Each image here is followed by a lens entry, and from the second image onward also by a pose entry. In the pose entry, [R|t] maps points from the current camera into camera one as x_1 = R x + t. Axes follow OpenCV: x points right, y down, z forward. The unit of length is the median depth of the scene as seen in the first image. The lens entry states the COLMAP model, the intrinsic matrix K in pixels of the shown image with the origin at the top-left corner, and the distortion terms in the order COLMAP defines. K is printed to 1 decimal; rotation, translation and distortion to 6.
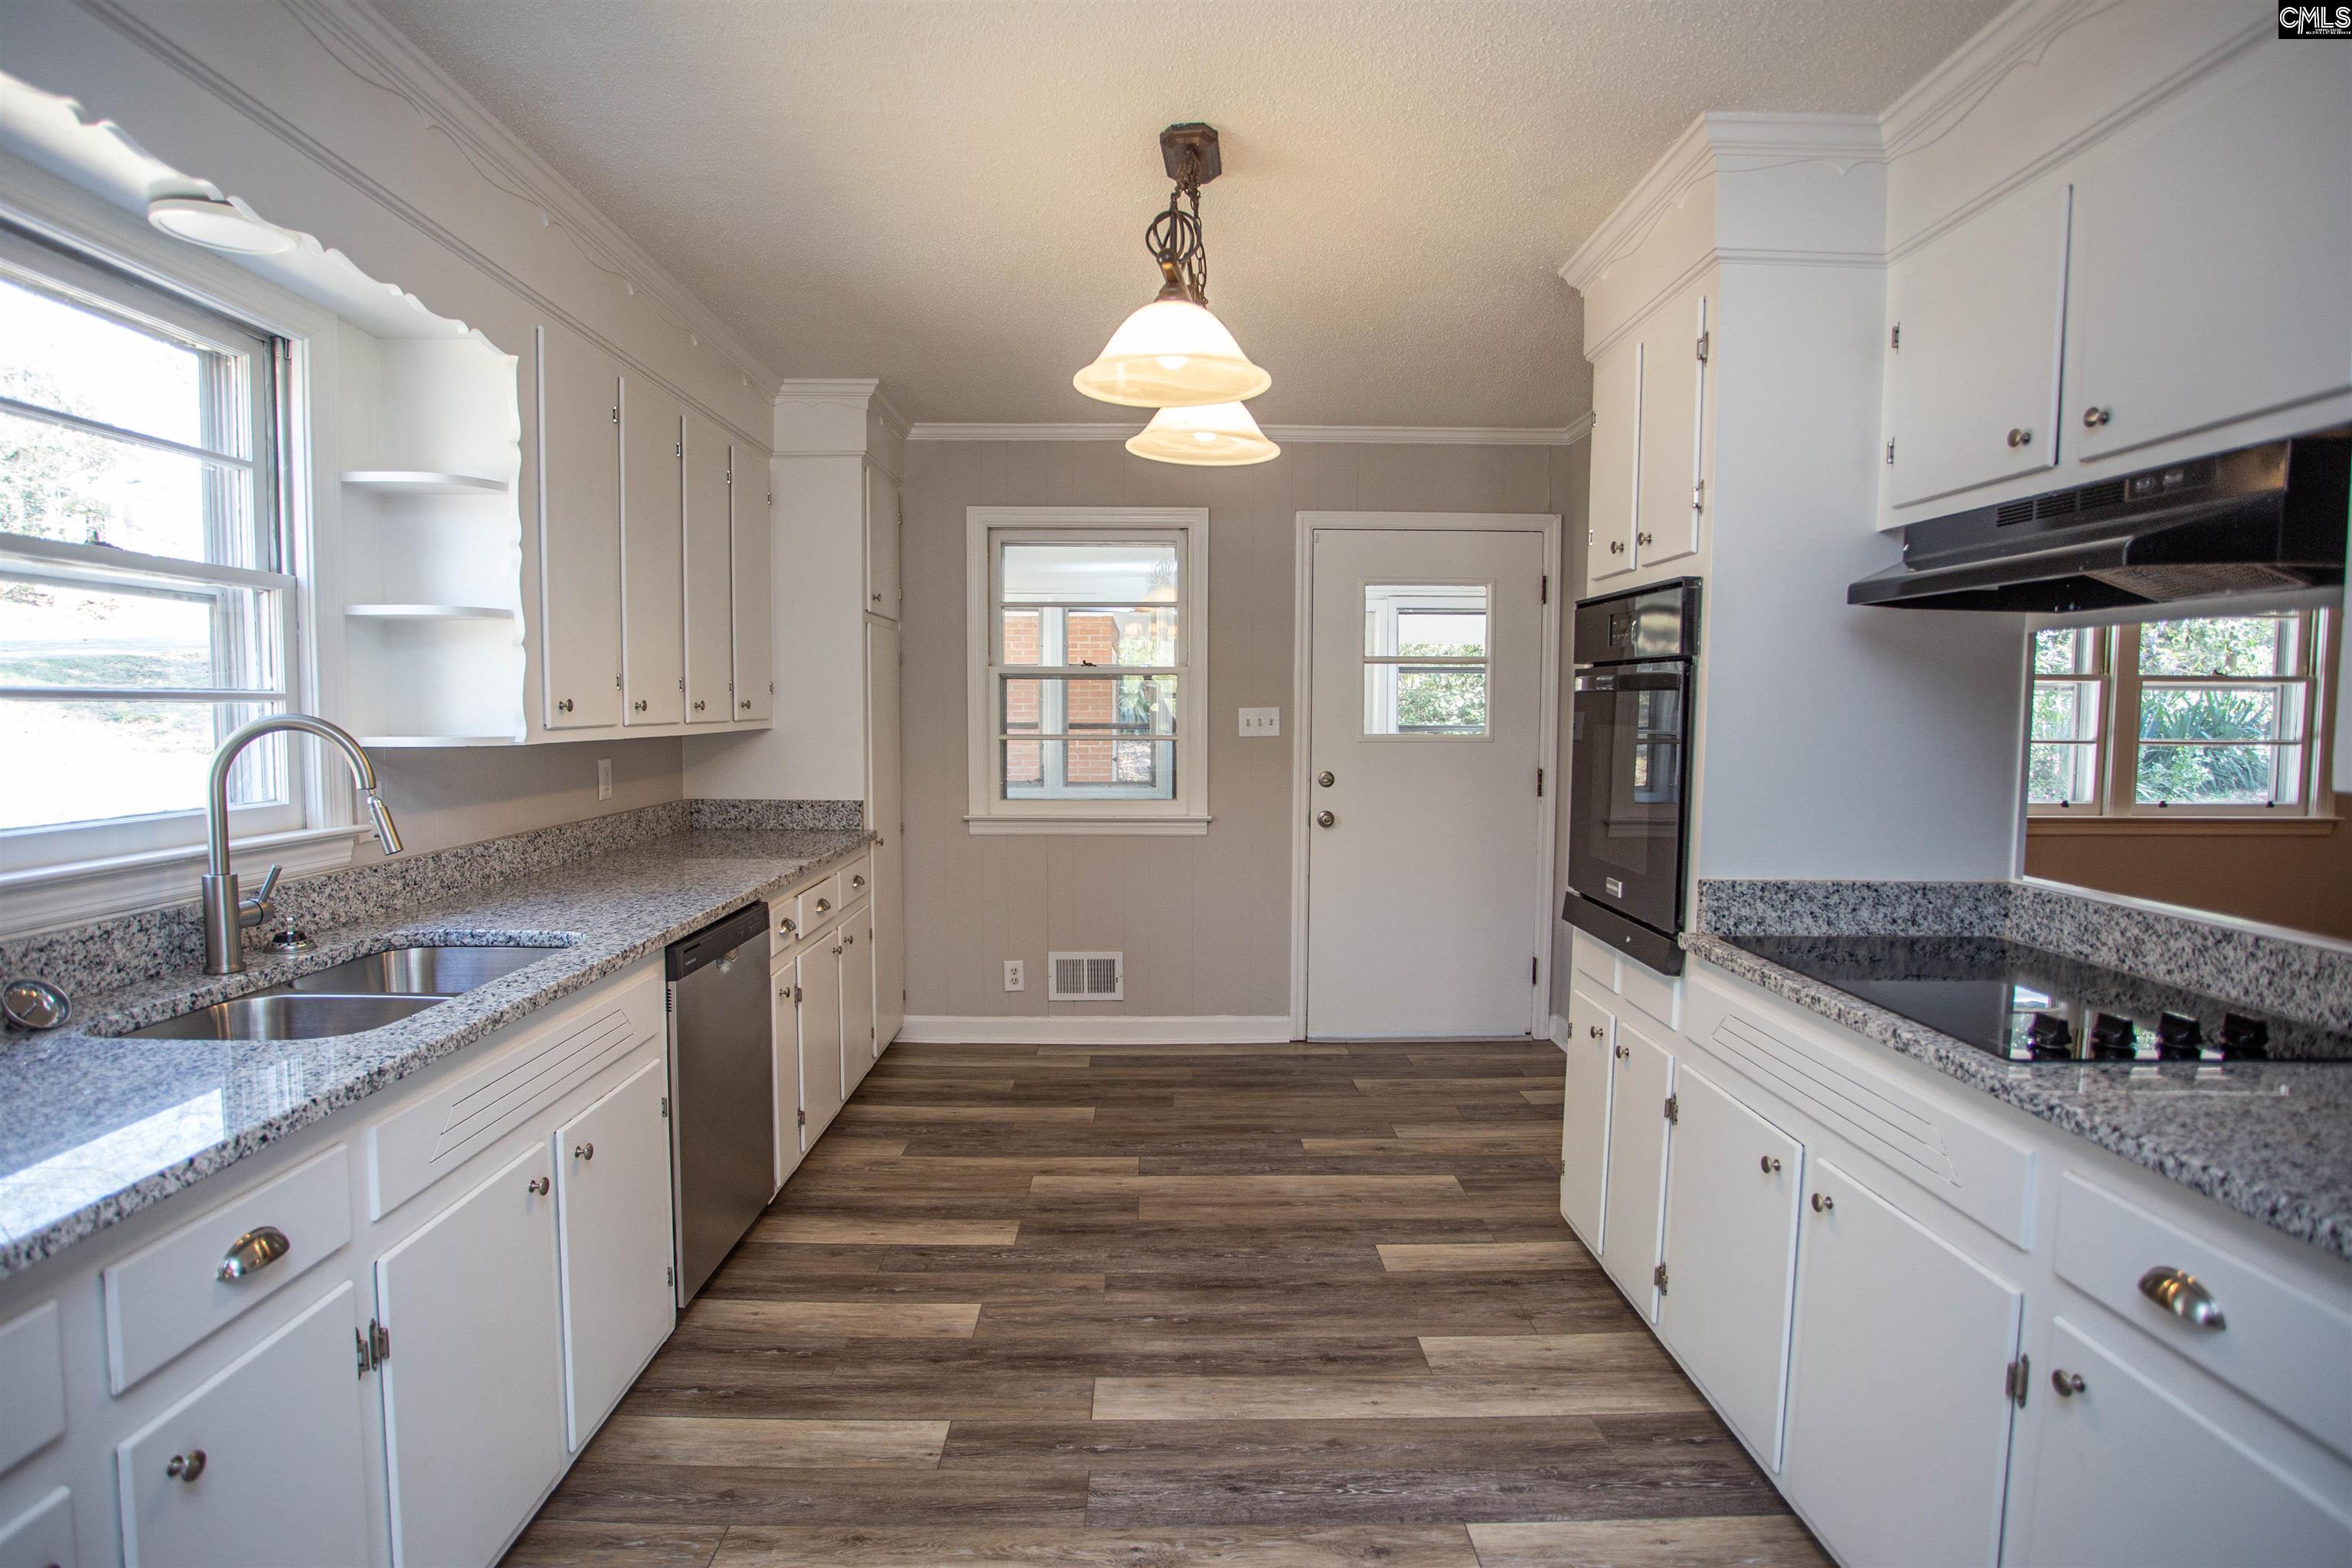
lens RADIAL K [[1183.6, 0, 1124.9], [0, 1183.6, 785.7], [0, 0, 1]] dist [-0.080411, 0.038114]
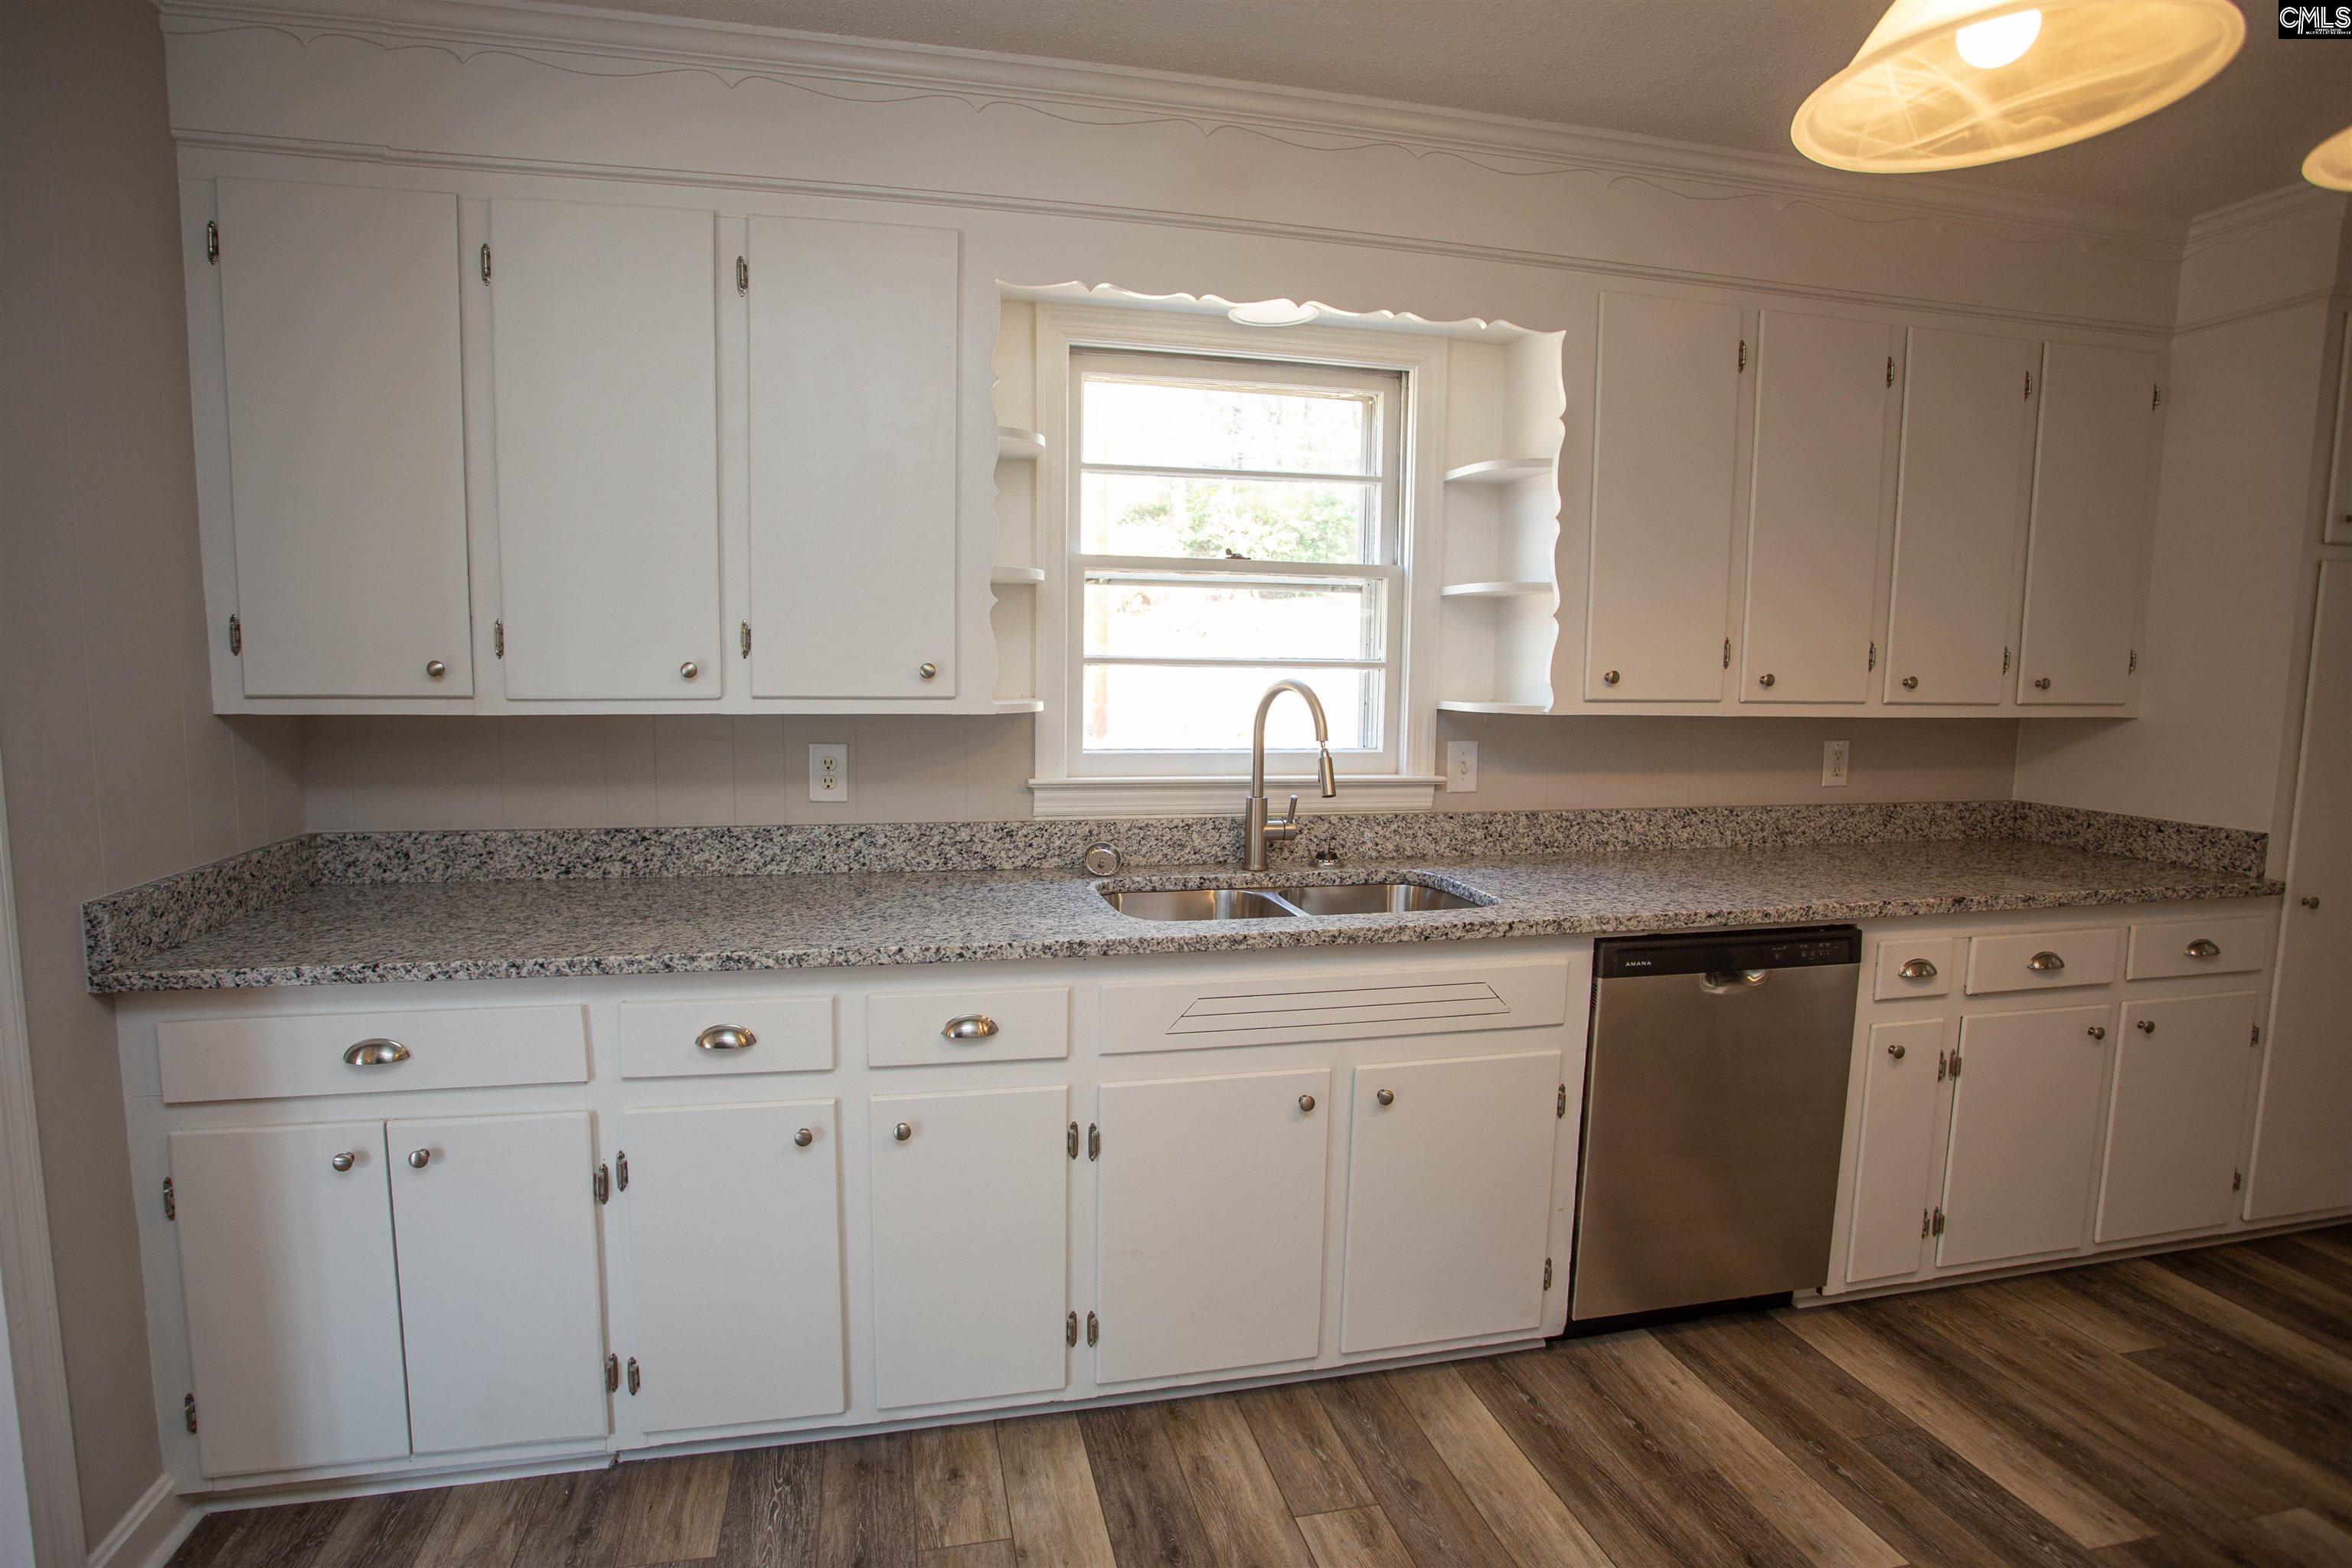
lens RADIAL K [[1176.5, 0, 1176.0], [0, 1176.5, 784.0], [0, 0, 1]] dist [-0.073997, 0.031563]
pose [[0.245204, 0.102059, -0.964085, 0.442985], [-0.077217, 0.993340, 0.085516, -0.041804], [0.966392, 0.053474, 0.251451, 0.474831]]
